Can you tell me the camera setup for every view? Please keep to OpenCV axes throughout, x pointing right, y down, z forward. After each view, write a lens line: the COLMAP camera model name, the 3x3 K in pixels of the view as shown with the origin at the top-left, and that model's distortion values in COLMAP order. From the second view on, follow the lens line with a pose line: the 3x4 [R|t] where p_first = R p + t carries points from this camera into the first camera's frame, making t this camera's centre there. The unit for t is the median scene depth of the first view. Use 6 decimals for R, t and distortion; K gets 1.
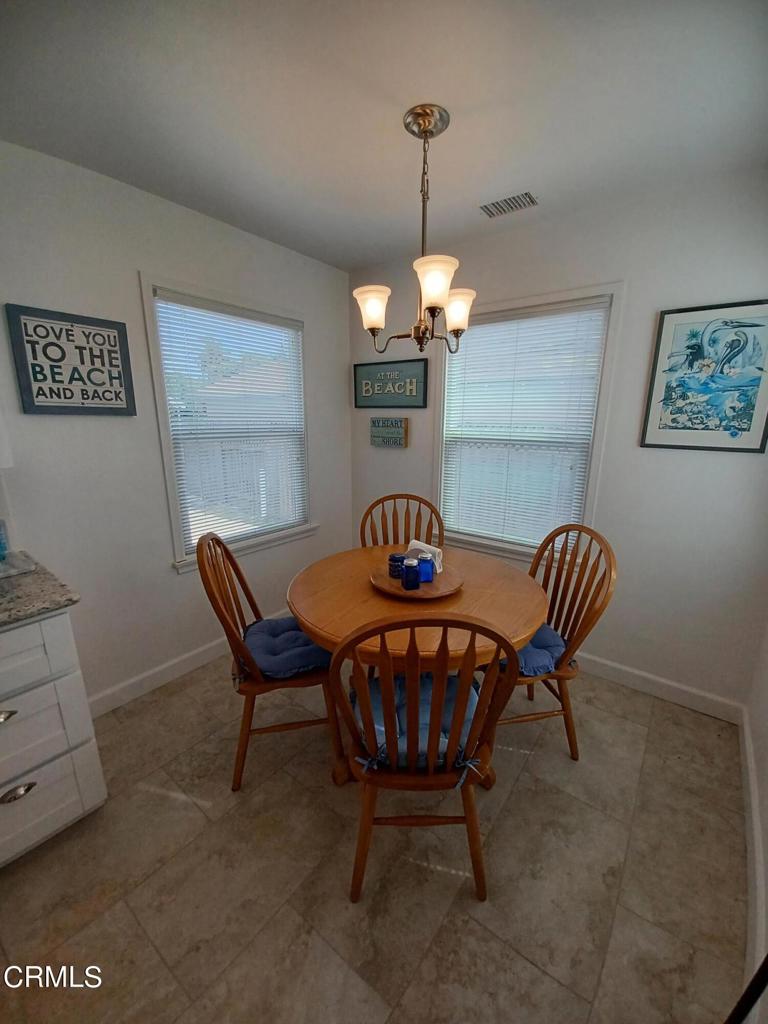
lens RADIAL K [[402.0, 0, 386.4], [0, 402.0, 514.0], [0, 0, 1]] dist [-0.001998, -0.008397]
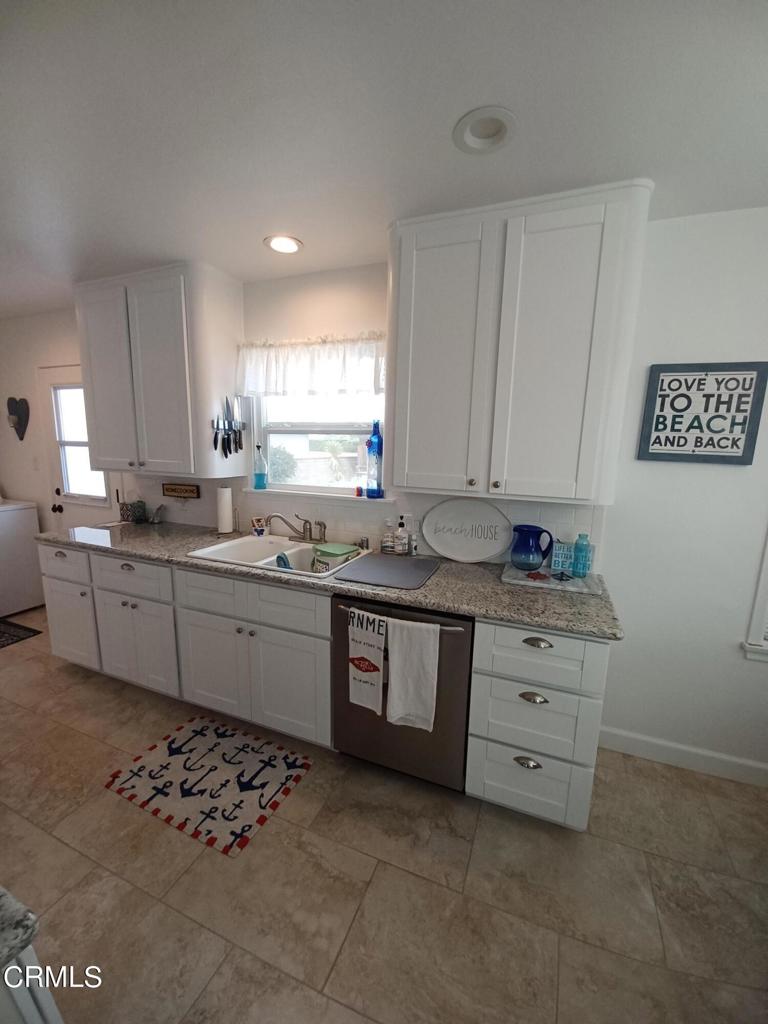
lens RADIAL K [[402.0, 0, 393.8], [0, 402.0, 515.1], [0, 0, 1]] dist [-0.001998, -0.008397]
pose [[0.272472, 0.160328, -0.948712, 0.005920], [-0.250903, 0.963744, 0.090808, -0.027783], [0.928874, 0.213292, 0.302820, 0.044384]]
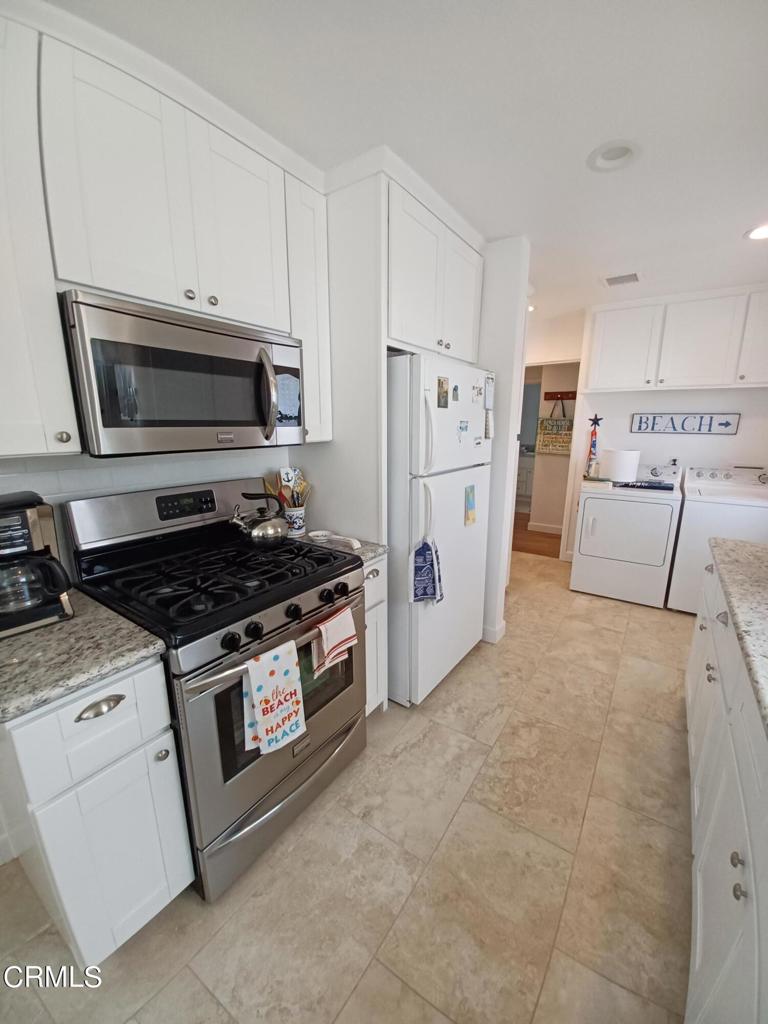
lens RADIAL K [[402.0, 0, 389.2], [0, 402.0, 517.6], [0, 0, 1]] dist [-0.001998, -0.008397]
pose [[-0.998748, -0.002828, -0.049951, -0.596660], [-0.025279, 0.890108, 0.455049, -0.053877], [0.043175, 0.455741, -0.889064, 0.227736]]
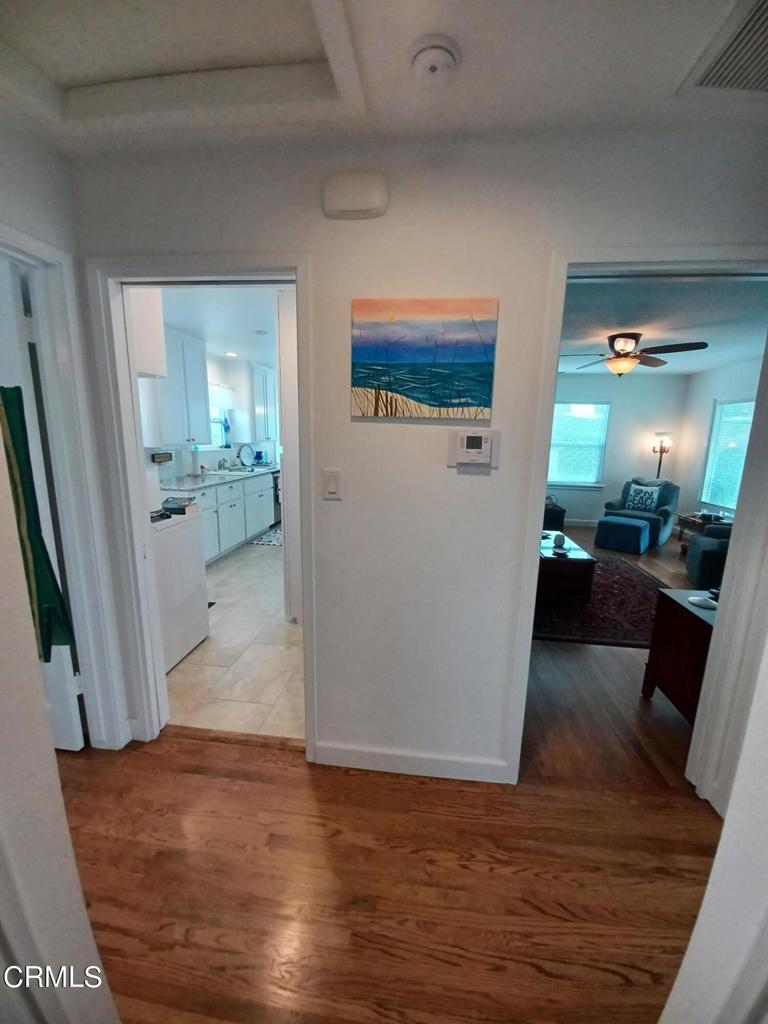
lens RADIAL K [[402.0, 0, 387.3], [0, 402.0, 516.8], [0, 0, 1]] dist [-0.001998, -0.008397]
pose [[0.860014, -0.096625, 0.501039, -1.599216], [0.111772, 0.993734, -0.000212, 0.658150], [-0.497879, 0.056185, 0.865425, -2.714418]]
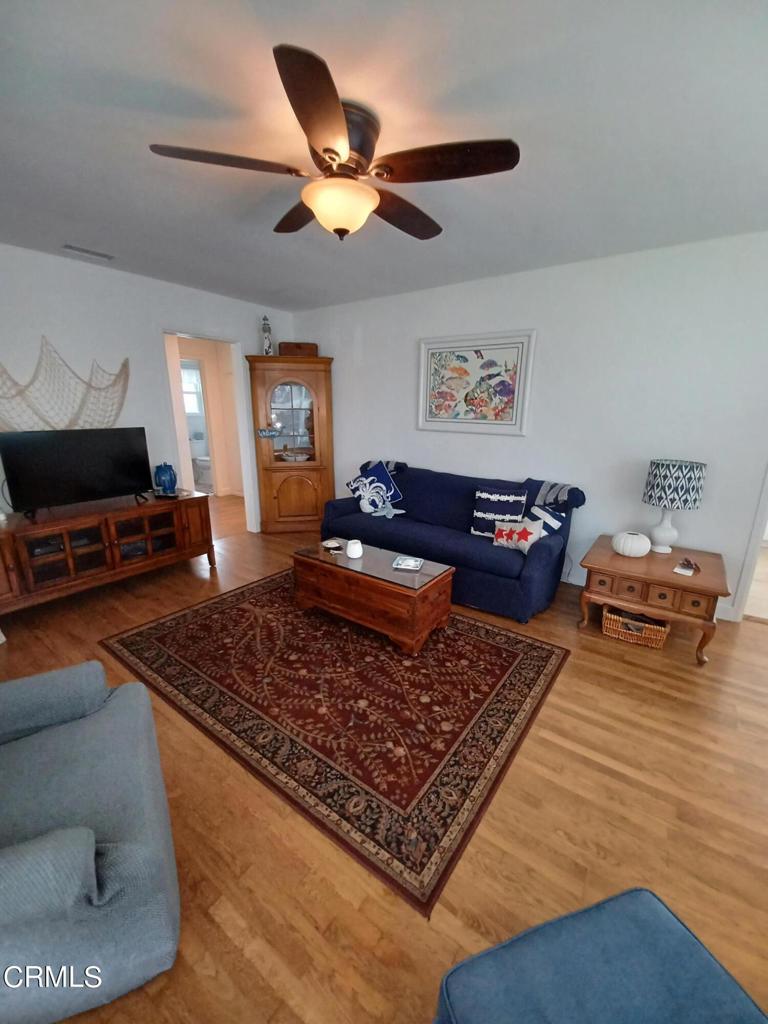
lens RADIAL K [[402.0, 0, 388.4], [0, 402.0, 519.9], [0, 0, 1]] dist [-0.001998, -0.008397]
pose [[0.027939, 0.260512, -0.965066, 1.308841], [-0.246047, 0.937532, 0.245956, 0.416540], [0.968855, 0.230580, 0.090292, -1.495877]]
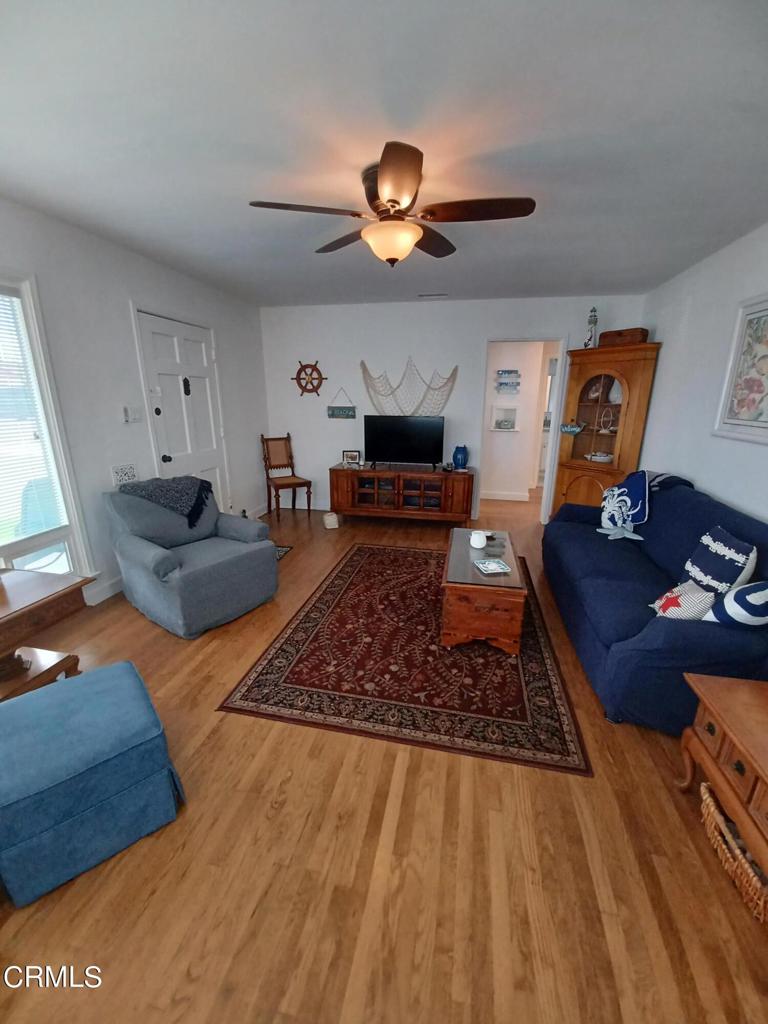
lens RADIAL K [[402.0, 0, 389.5], [0, 402.0, 518.9], [0, 0, 1]] dist [-0.001998, -0.008397]
pose [[-0.897053, 0.111077, -0.427736, 0.898837], [-0.119279, 0.871117, 0.476370, 0.185177], [0.425521, 0.478349, -0.768189, -0.576119]]
